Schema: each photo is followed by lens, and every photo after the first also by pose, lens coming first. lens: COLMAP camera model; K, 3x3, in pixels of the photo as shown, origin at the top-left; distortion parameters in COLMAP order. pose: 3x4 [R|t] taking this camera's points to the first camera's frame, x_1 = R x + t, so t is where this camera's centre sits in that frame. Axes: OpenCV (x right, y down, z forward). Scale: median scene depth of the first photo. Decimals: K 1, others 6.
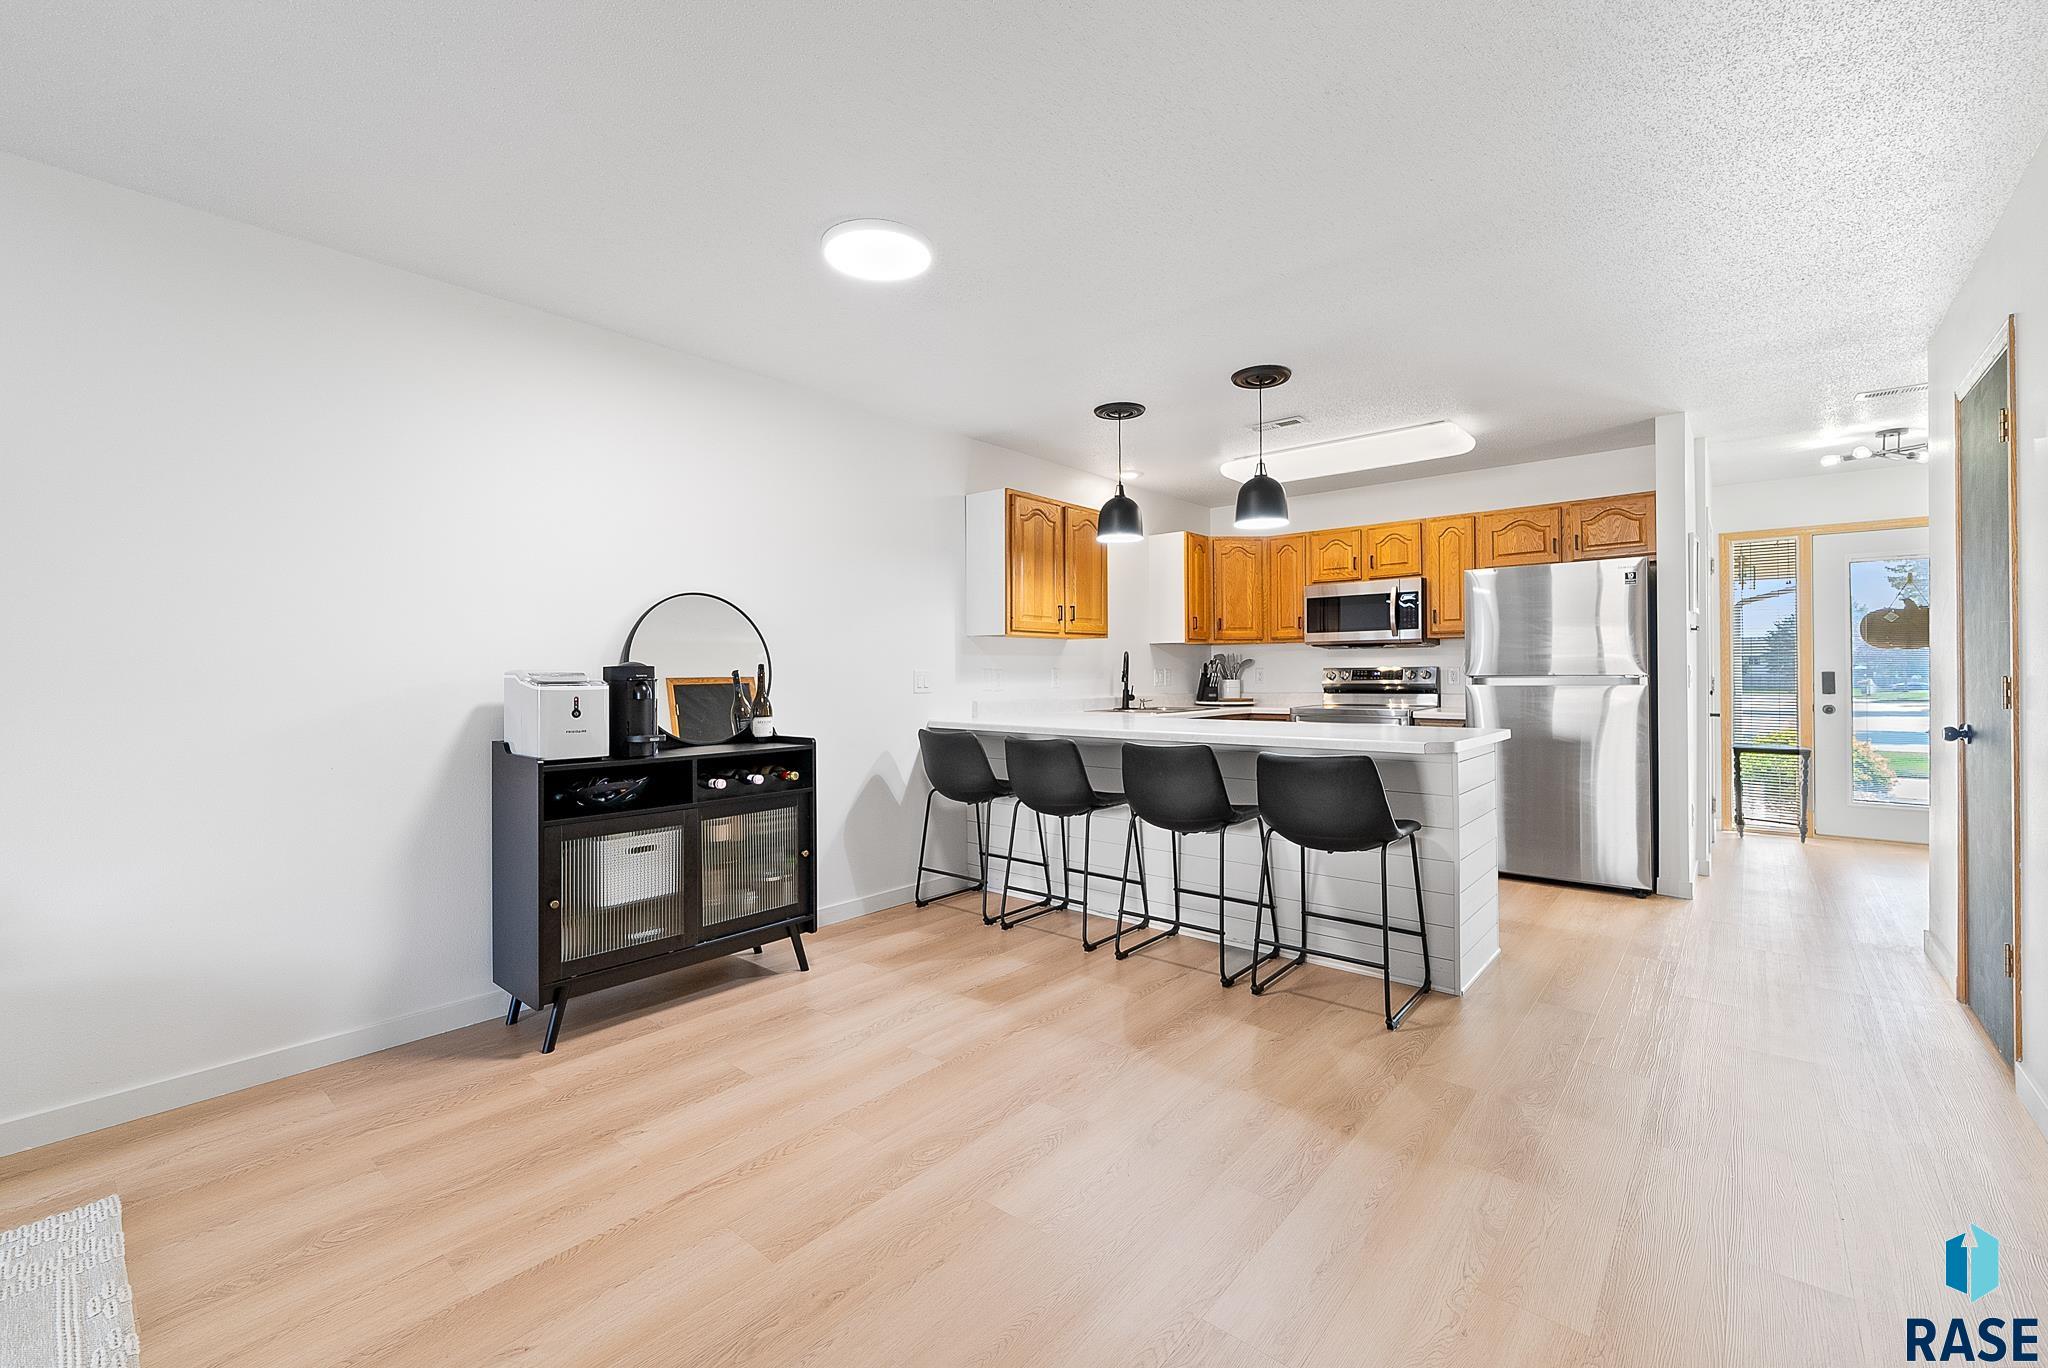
lens RADIAL K [[842.9, 0, 1020.8], [0, 842.9, 672.4], [0, 0, 1]] dist [0.001774, -0.002405]
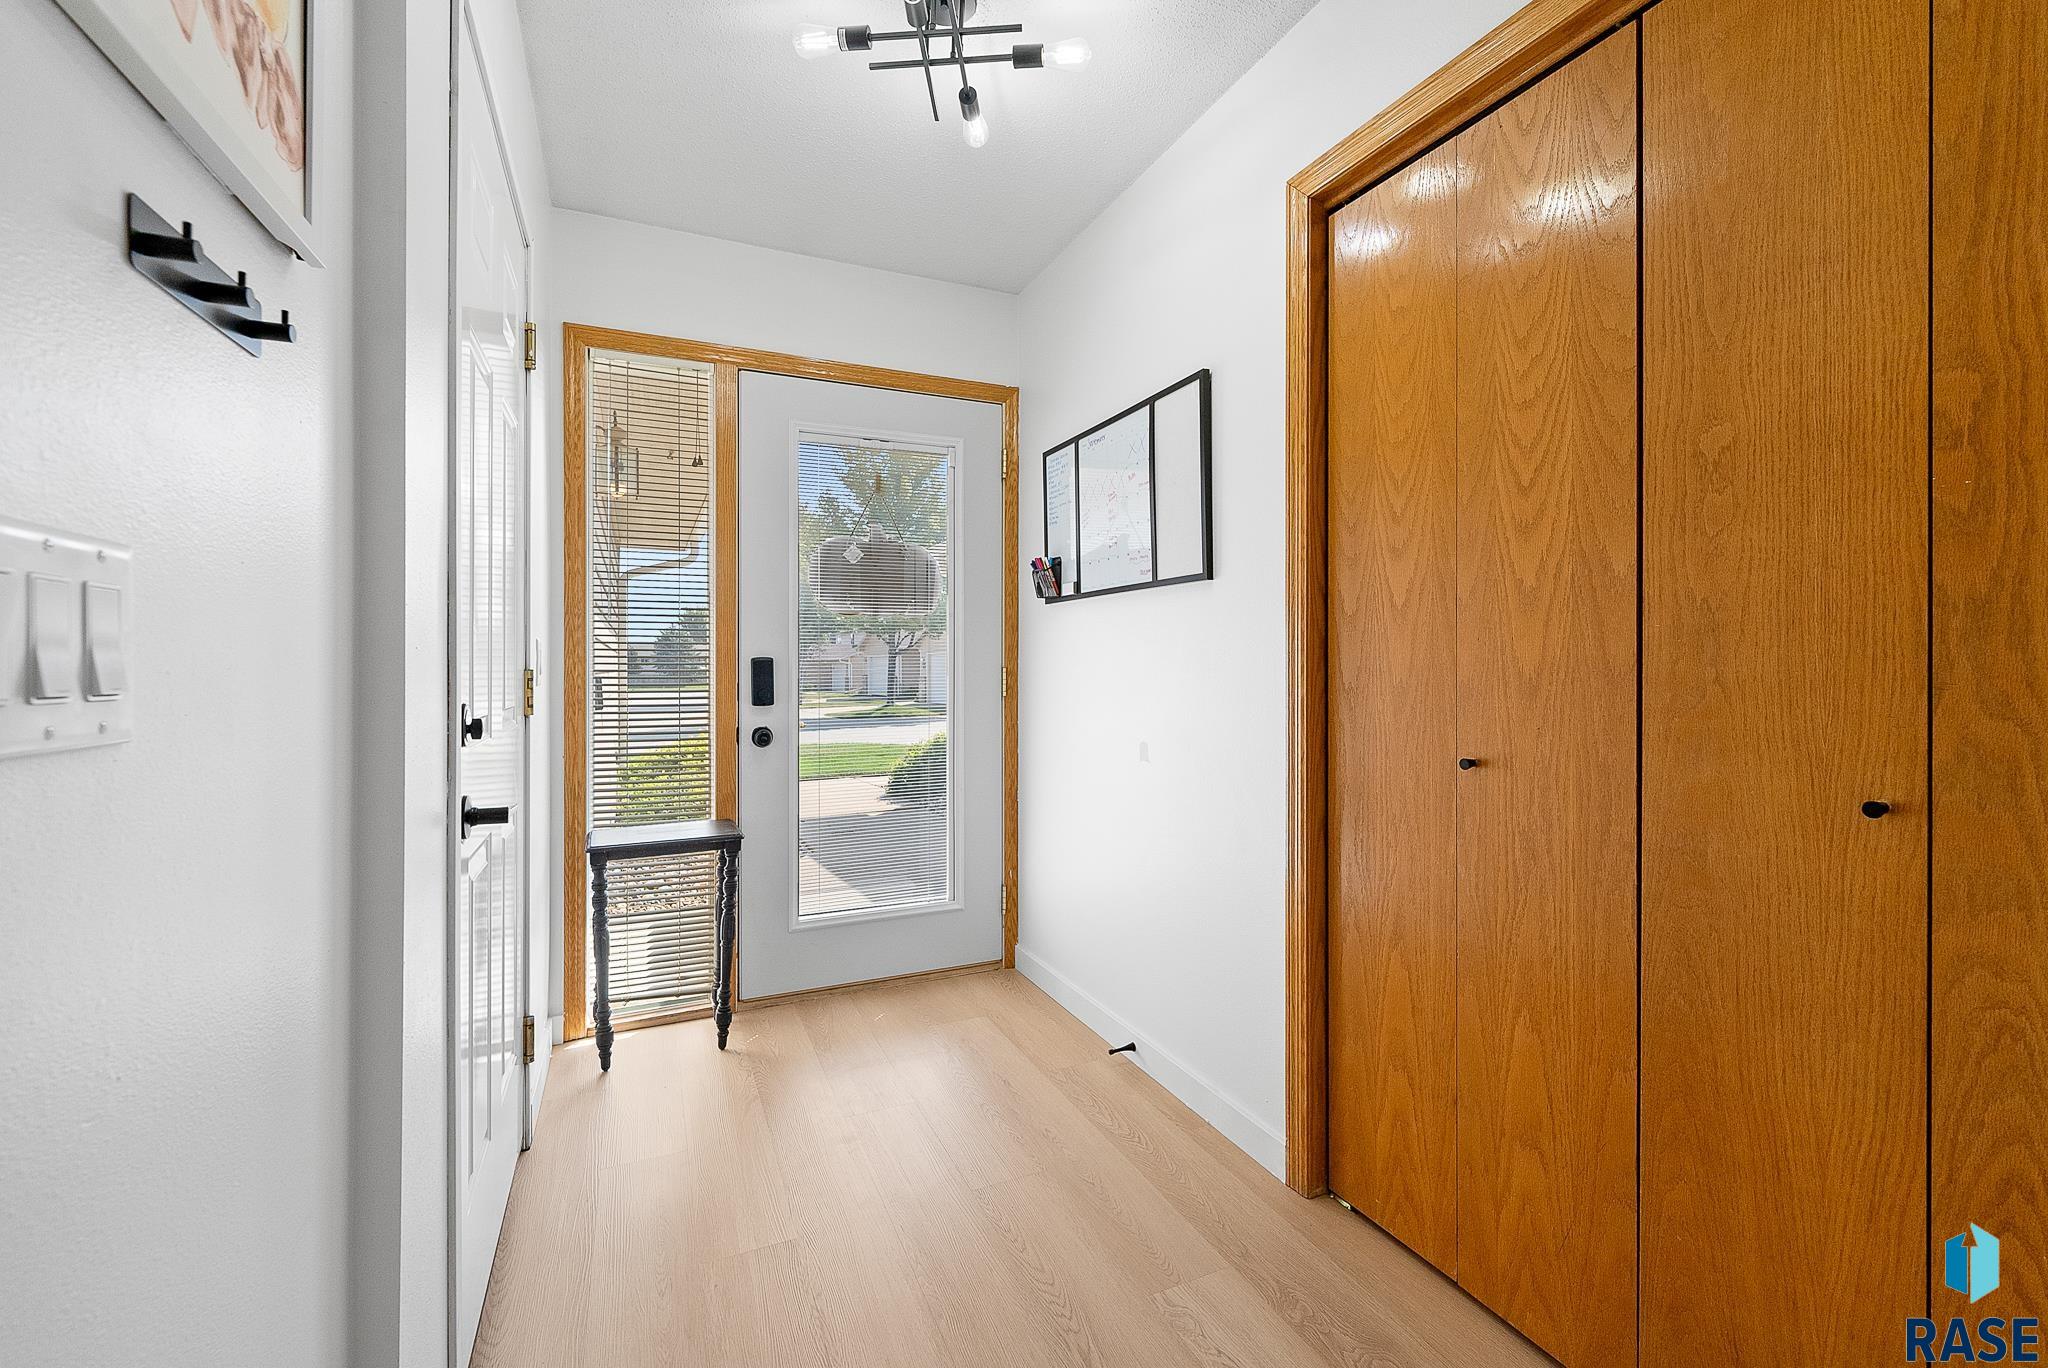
lens RADIAL K [[842.9, 0, 1026.6], [0, 842.9, 666.4], [0, 0, 1]] dist [0.001774, -0.002405]
pose [[0.417615, 0.006544, 0.908601, 0.618166], [-0.002186, 0.999978, -0.006197, 0.006543], [-0.908621, 0.000602, 0.417620, 0.701085]]
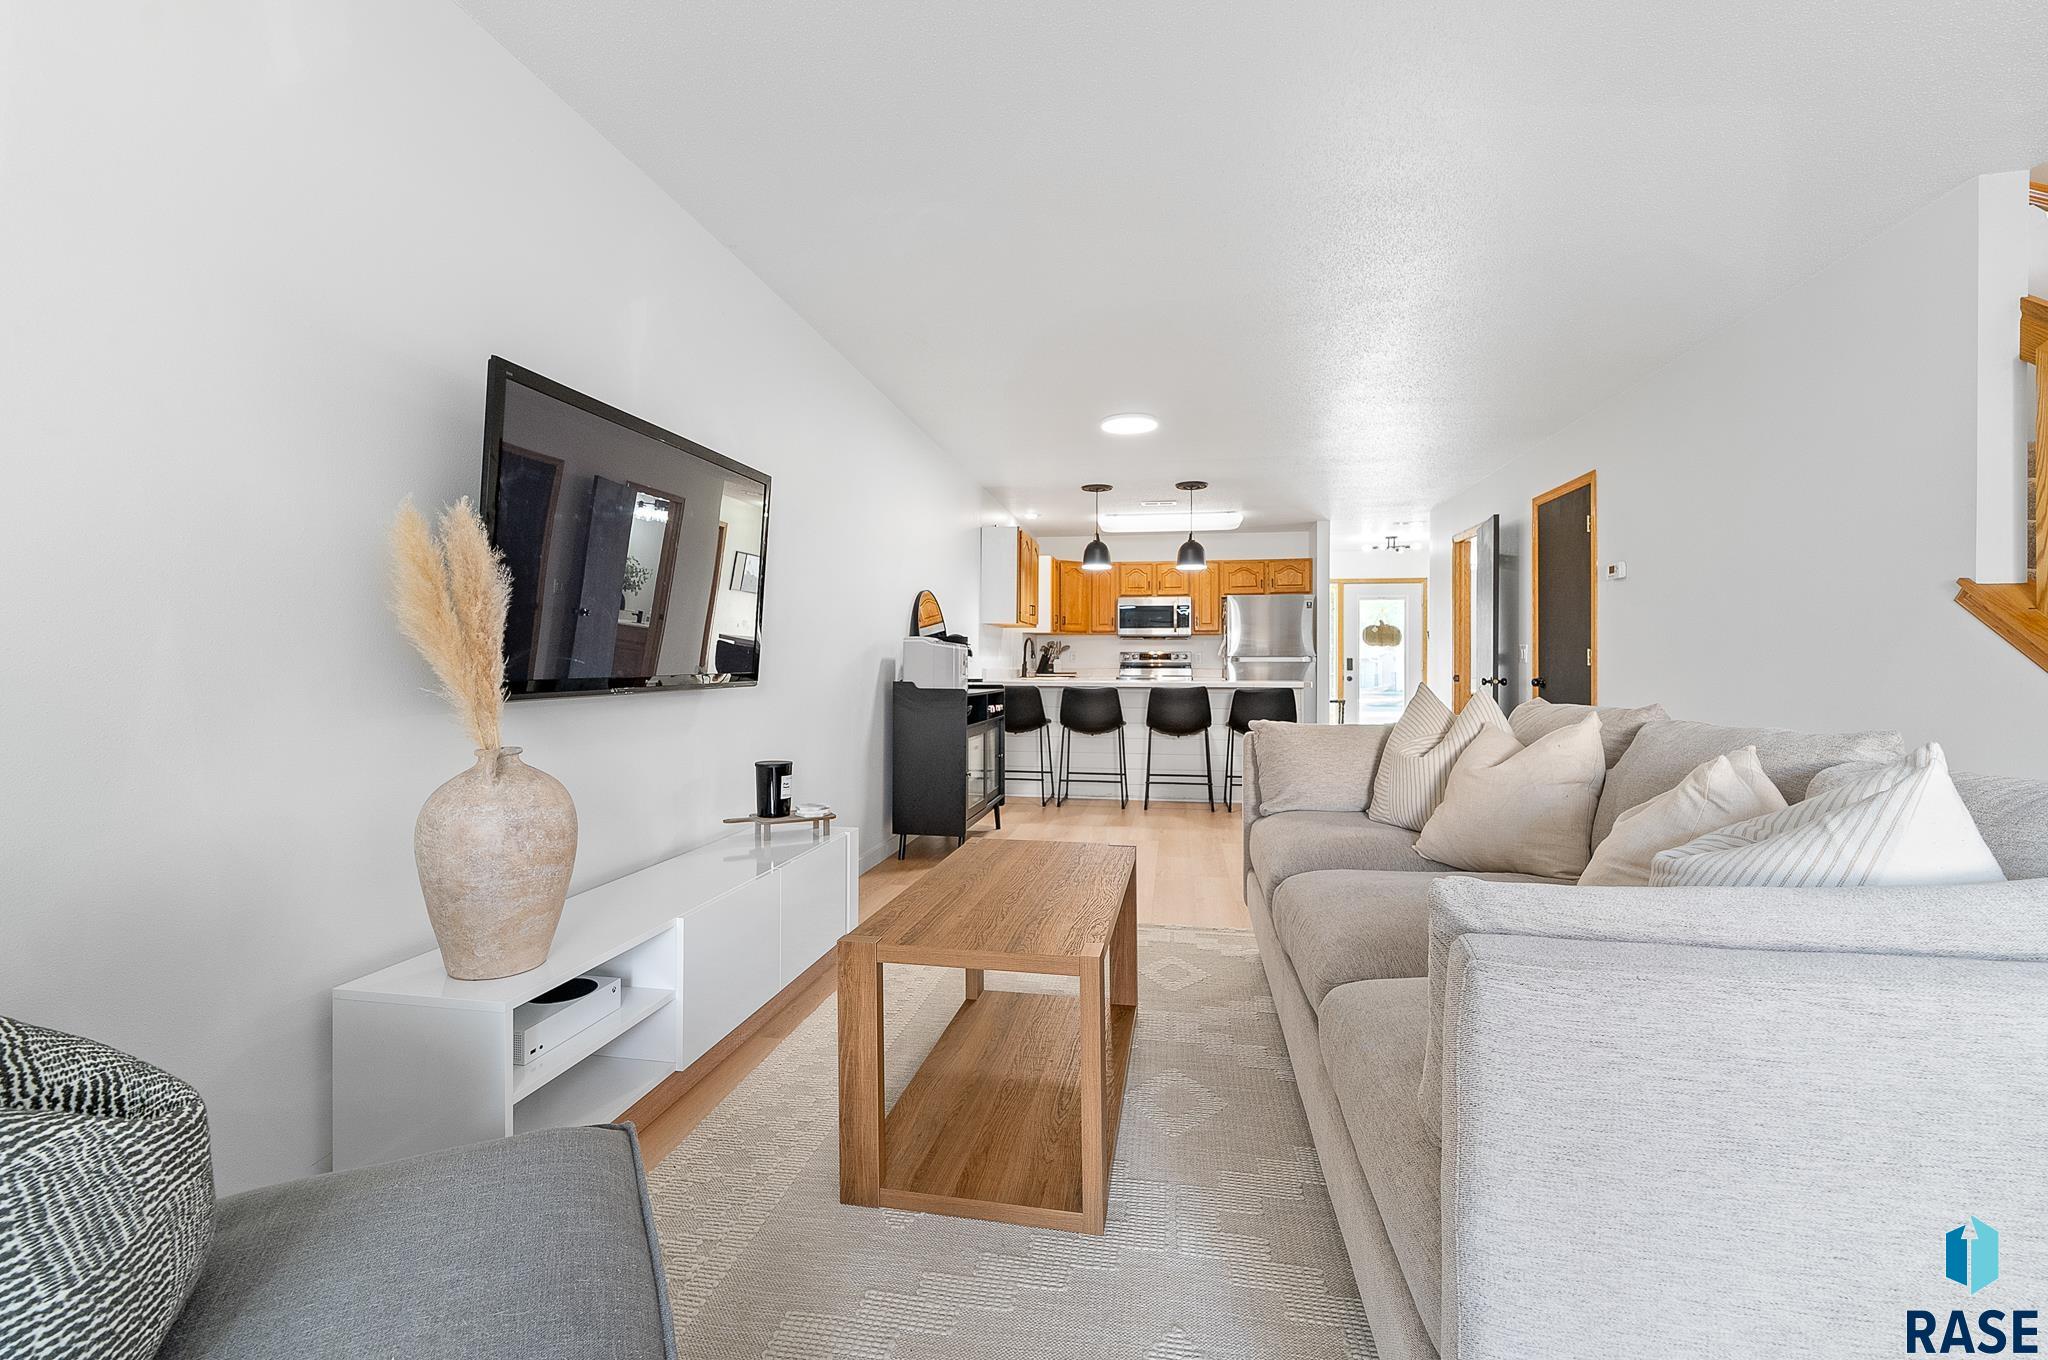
lens RADIAL K [[853.2, 0, 1027.9], [0, 853.2, 658.1], [0, 0, 1]] dist [0.001208, -0.000569]
pose [[0.859603, 0.012863, 0.510801, -0.640286], [-0.009512, 0.999913, -0.009172, 0.024448], [-0.510874, 0.003026, 0.859650, -0.262140]]
